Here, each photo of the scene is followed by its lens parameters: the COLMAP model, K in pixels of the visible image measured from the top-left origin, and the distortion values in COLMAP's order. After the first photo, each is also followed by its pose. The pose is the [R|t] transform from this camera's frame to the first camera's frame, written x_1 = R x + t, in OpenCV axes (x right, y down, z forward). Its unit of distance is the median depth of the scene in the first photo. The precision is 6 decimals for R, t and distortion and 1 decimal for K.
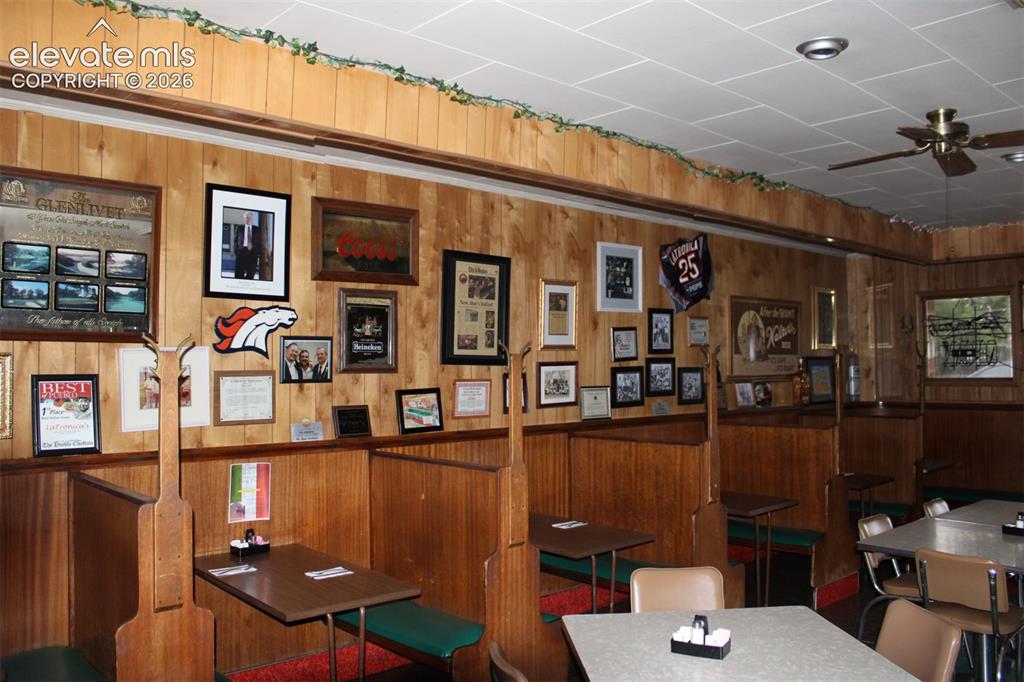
lens RADIAL K [[856.4, 0, 508.4], [0, 856.4, 339.8], [0, 0, 1]] dist [-0.154763, 0.124256]
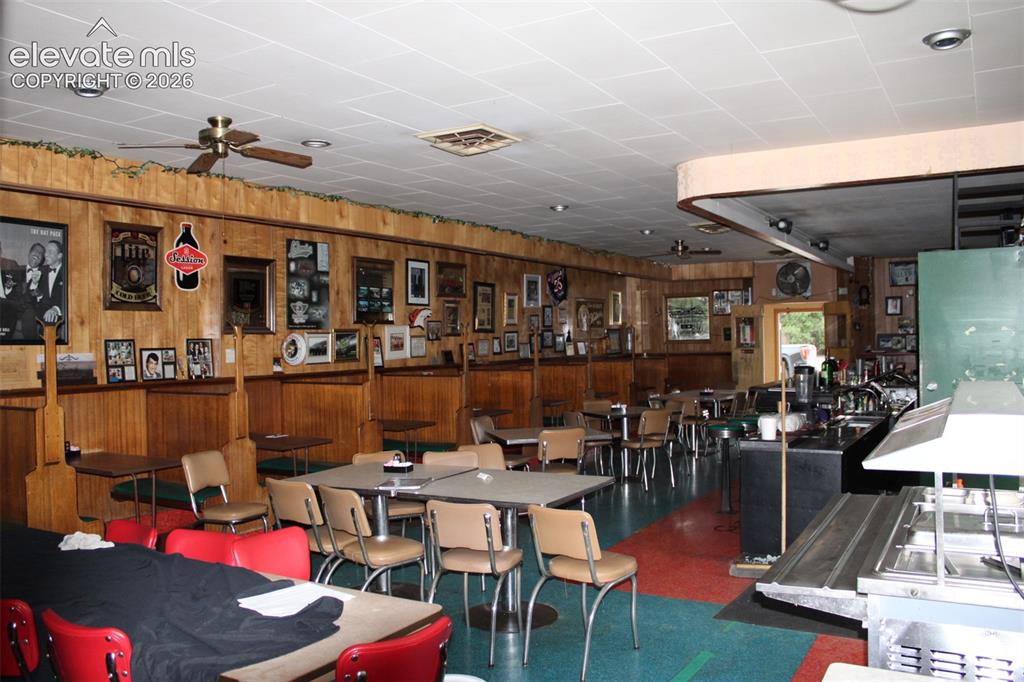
lens RADIAL K [[856.4, 0, 512.8], [0, 856.4, 341.3], [0, 0, 1]] dist [-0.154763, 0.124256]
pose [[0.954393, -0.011070, 0.298348, -0.586741], [0.001765, 0.999504, 0.031440, -0.017218], [-0.298548, -0.029479, 0.953939, -1.061532]]
